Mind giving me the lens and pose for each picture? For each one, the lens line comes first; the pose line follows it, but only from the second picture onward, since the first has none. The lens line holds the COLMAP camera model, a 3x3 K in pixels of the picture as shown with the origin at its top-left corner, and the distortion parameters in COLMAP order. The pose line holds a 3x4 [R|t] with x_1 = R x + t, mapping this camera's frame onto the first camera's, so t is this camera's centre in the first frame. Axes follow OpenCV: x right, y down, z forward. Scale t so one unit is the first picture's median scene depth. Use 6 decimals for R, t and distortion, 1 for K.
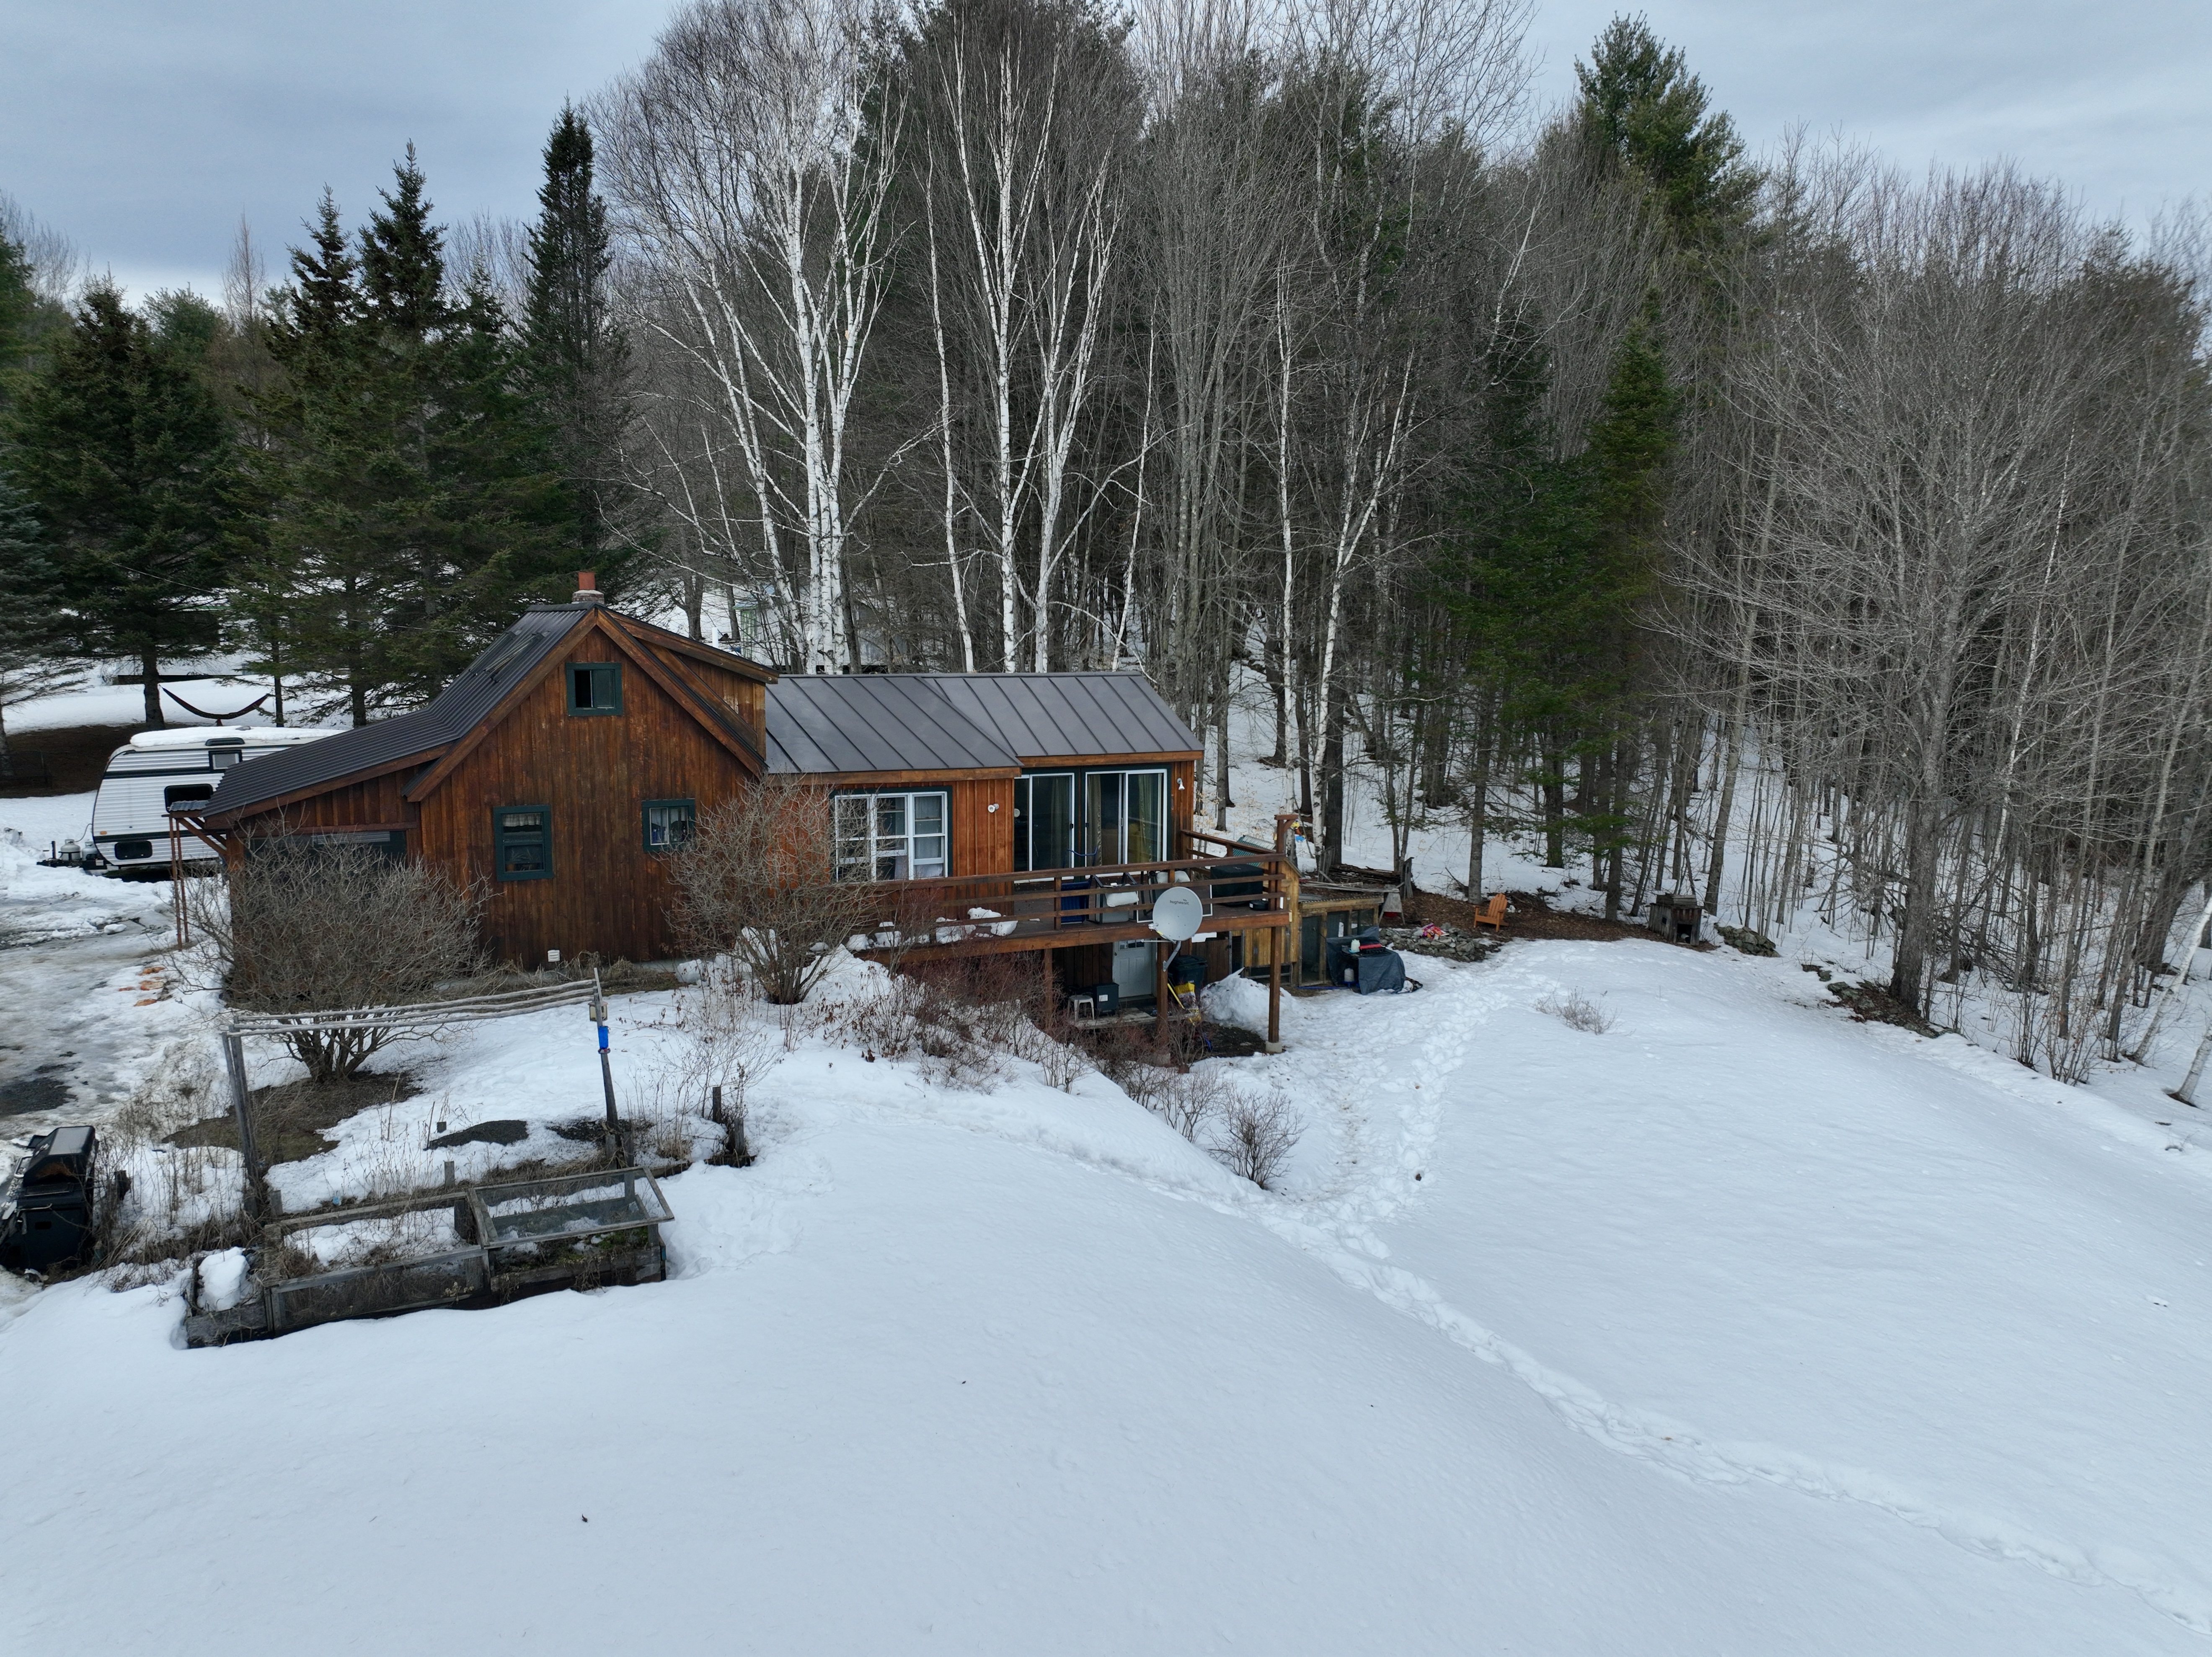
lens RADIAL K [[1582.9, 0, 1110.9], [0, 1582.9, 815.6], [0, 0, 1]] dist [-0.005063, 0.021328]
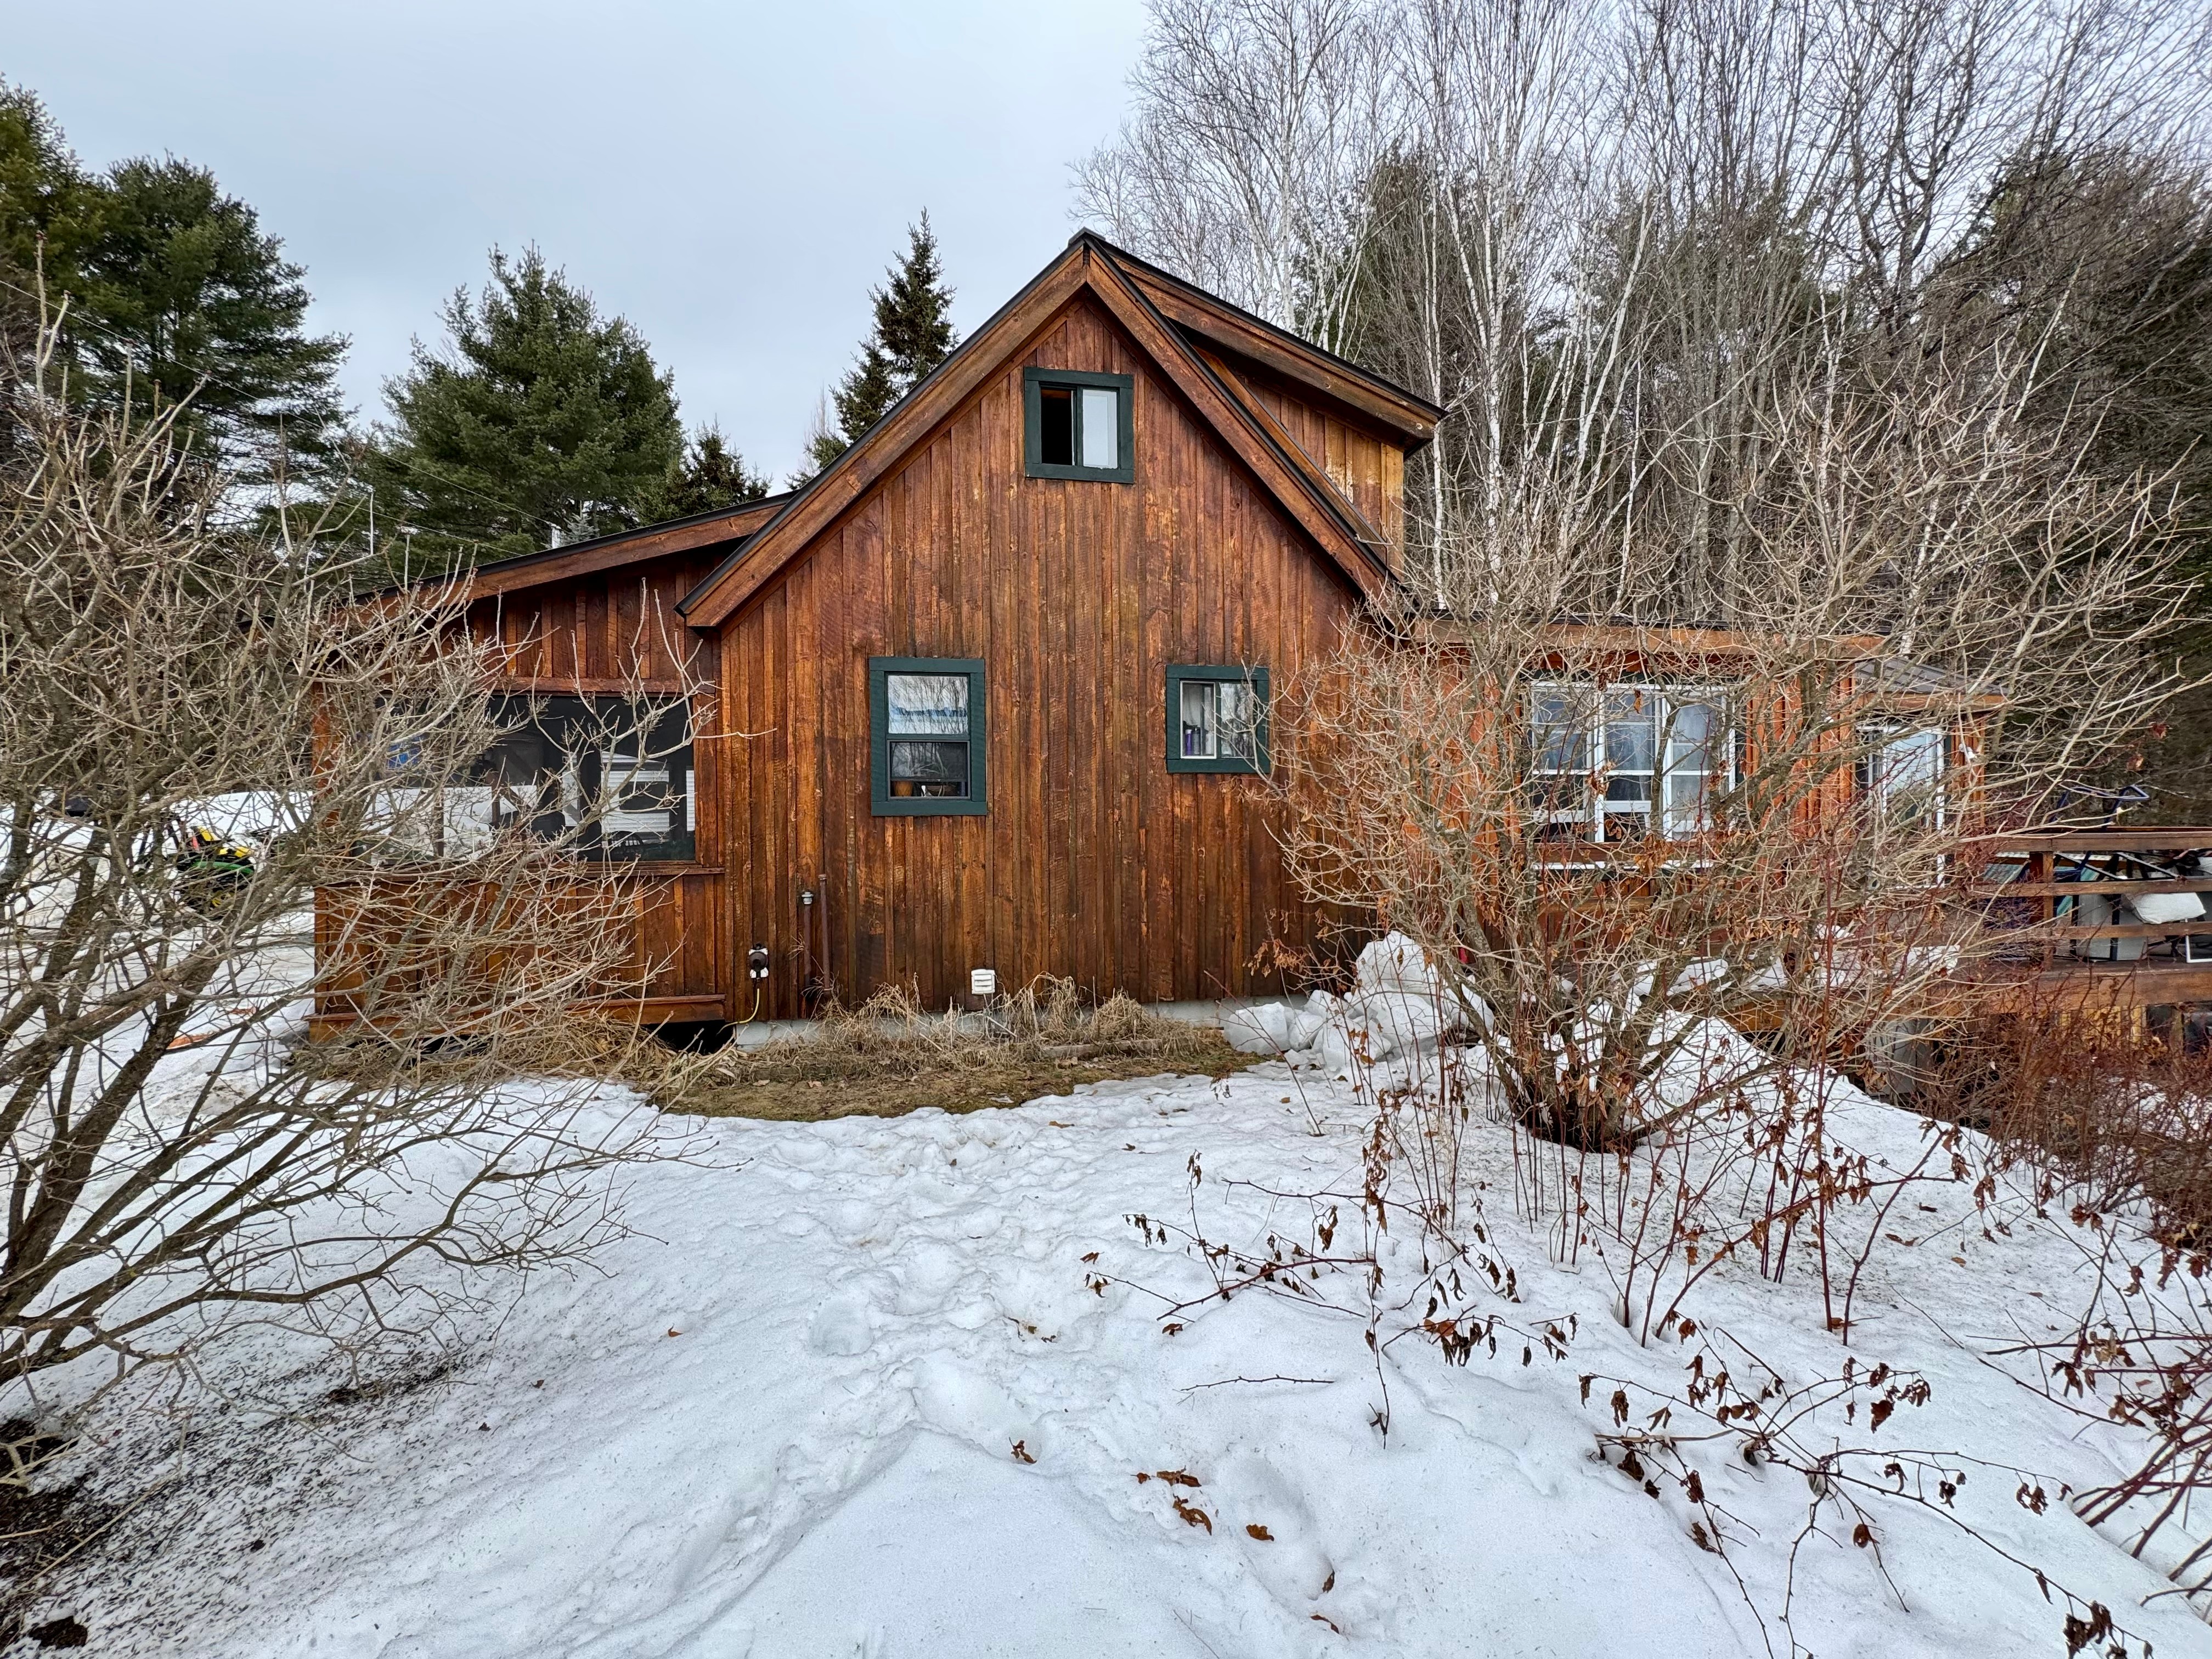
lens RADIAL K [[877.6, 0, 1106.2], [0, 877.6, 821.2], [0, 0, 1]] dist [-0.005620, 0.001298]
pose [[0.960690, -0.014730, -0.277231, -0.218228], [-0.018985, 0.992768, -0.118536, 0.063934], [0.276972, 0.119140, 0.953463, 0.676471]]
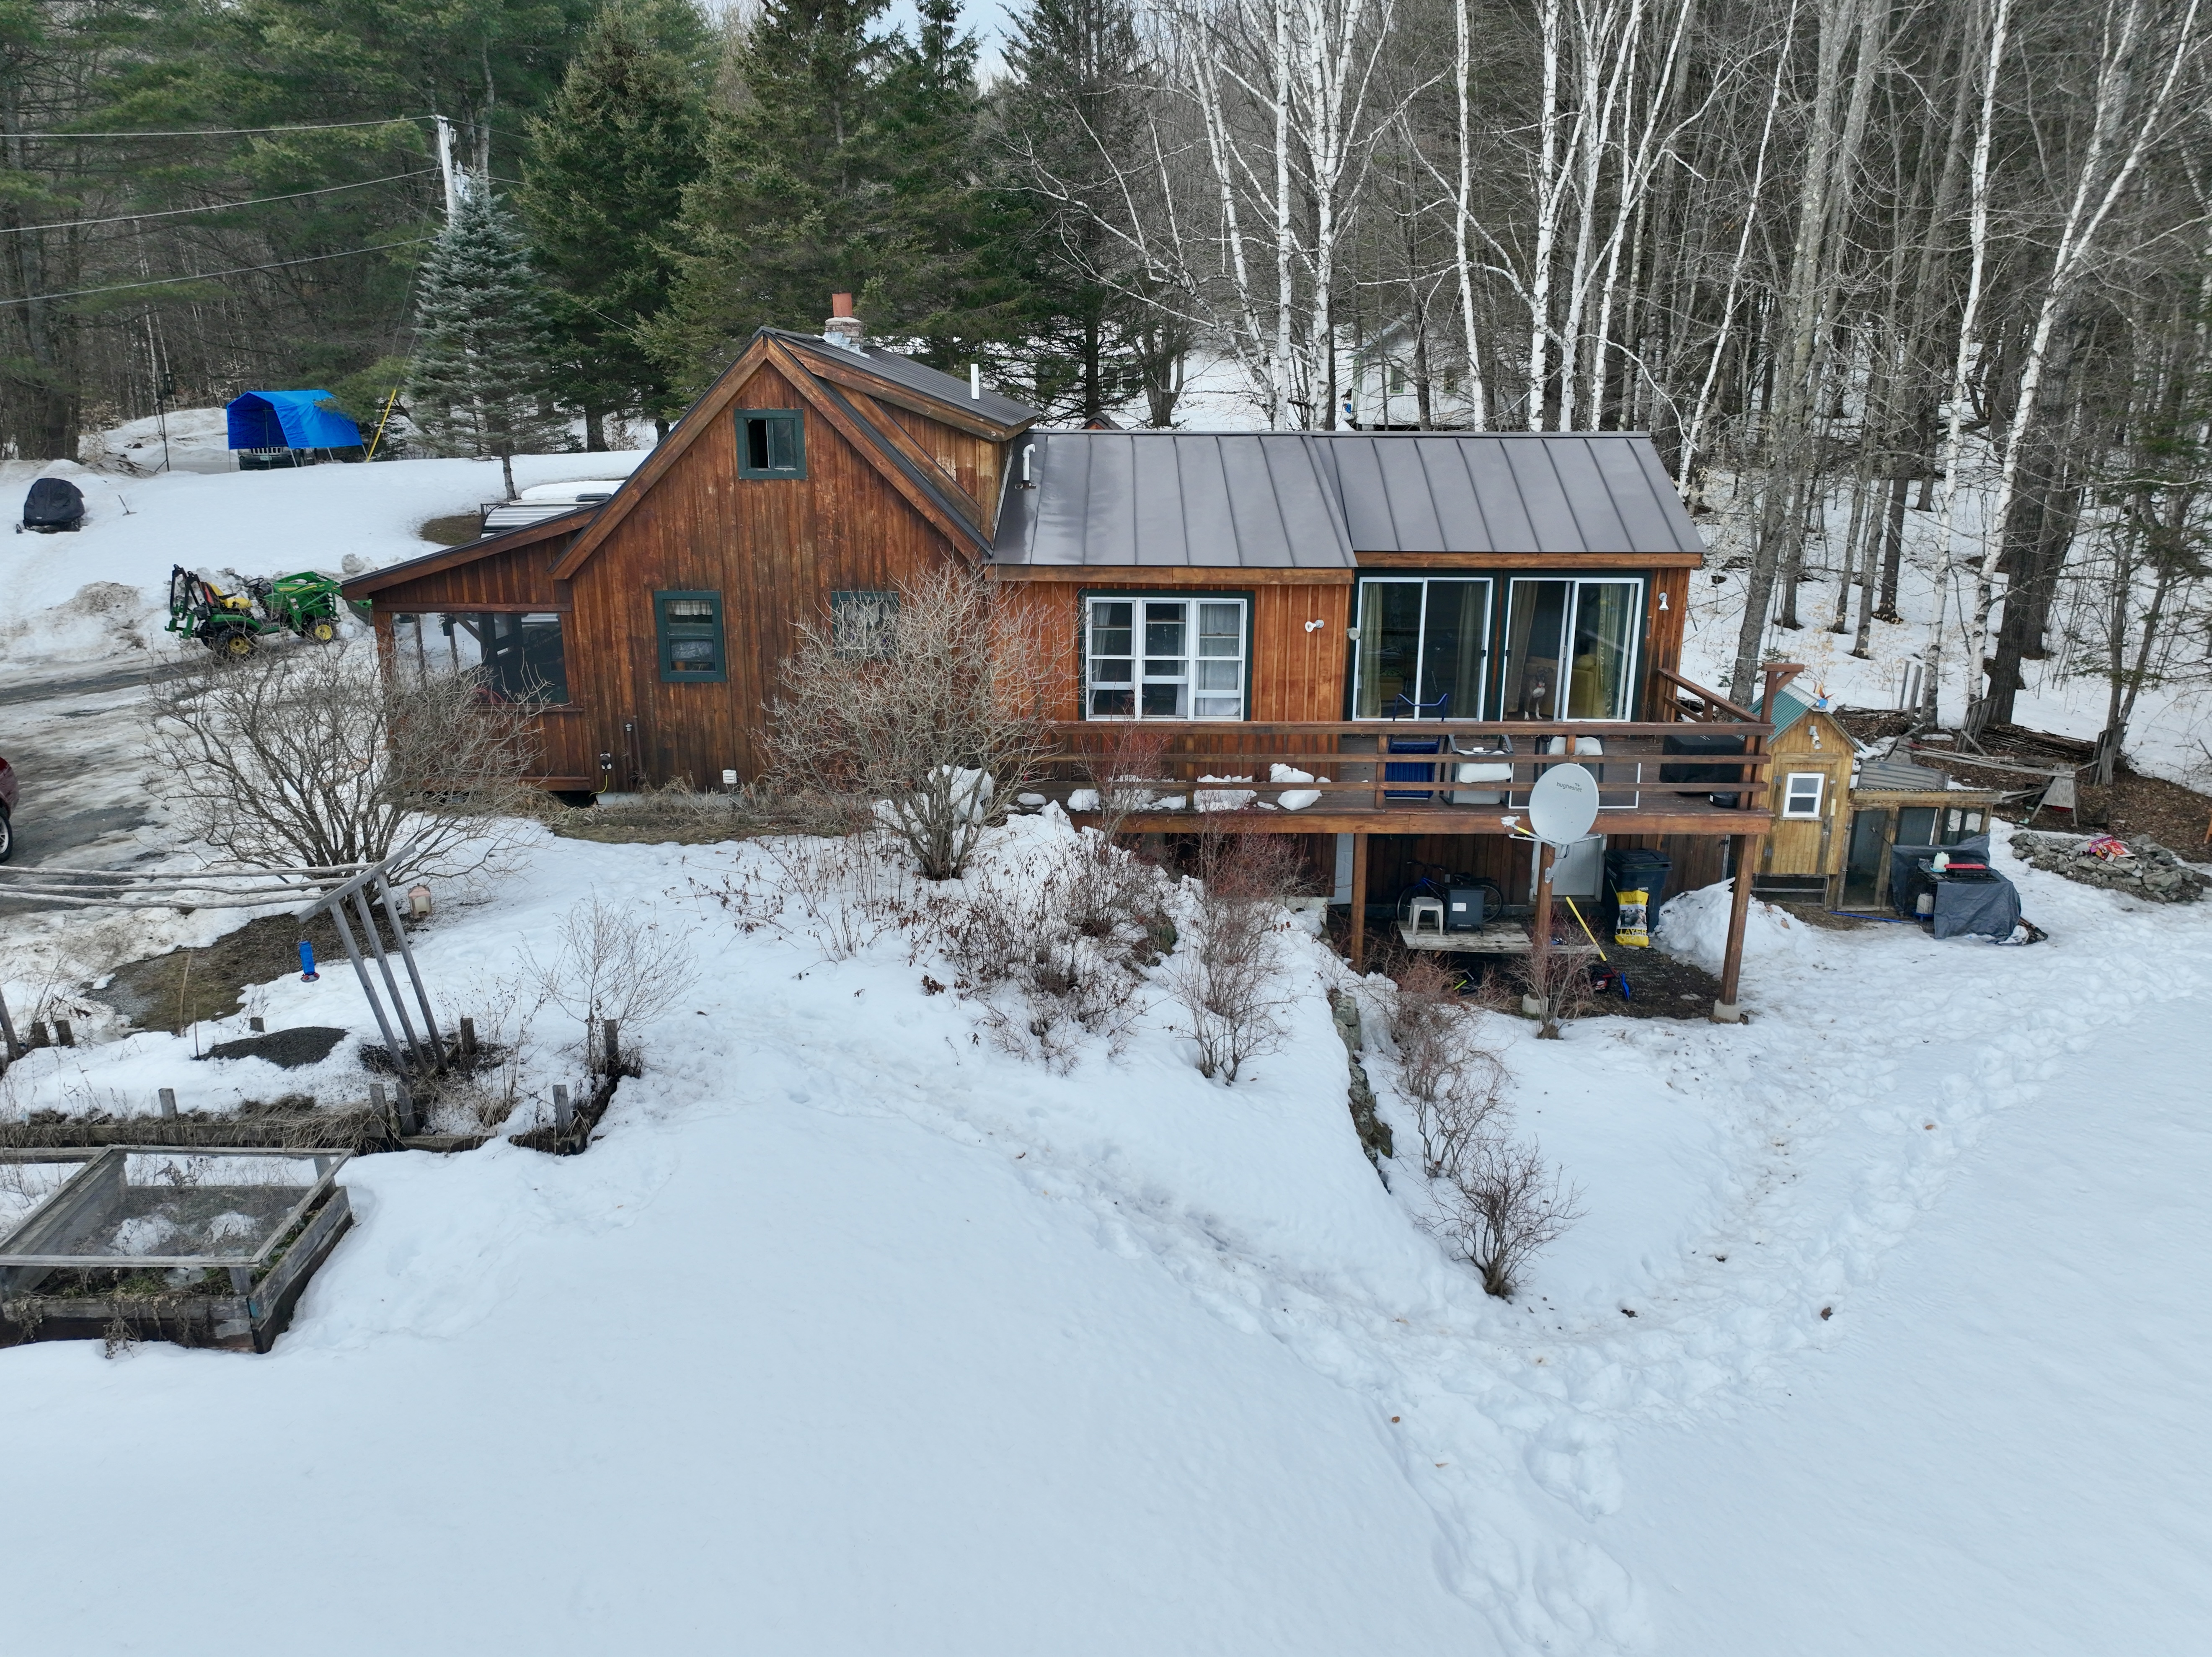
lens RADIAL K [[1582.9, 0, 1089.6], [0, 1582.9, 828.8], [0, 0, 1]] dist [-0.005063, 0.021328]
pose [[0.889114, 0.121545, -0.441252, 0.160308], [-0.052744, 0.984880, 0.165011, -0.026963], [0.454637, -0.123440, 0.882082, 0.321083]]
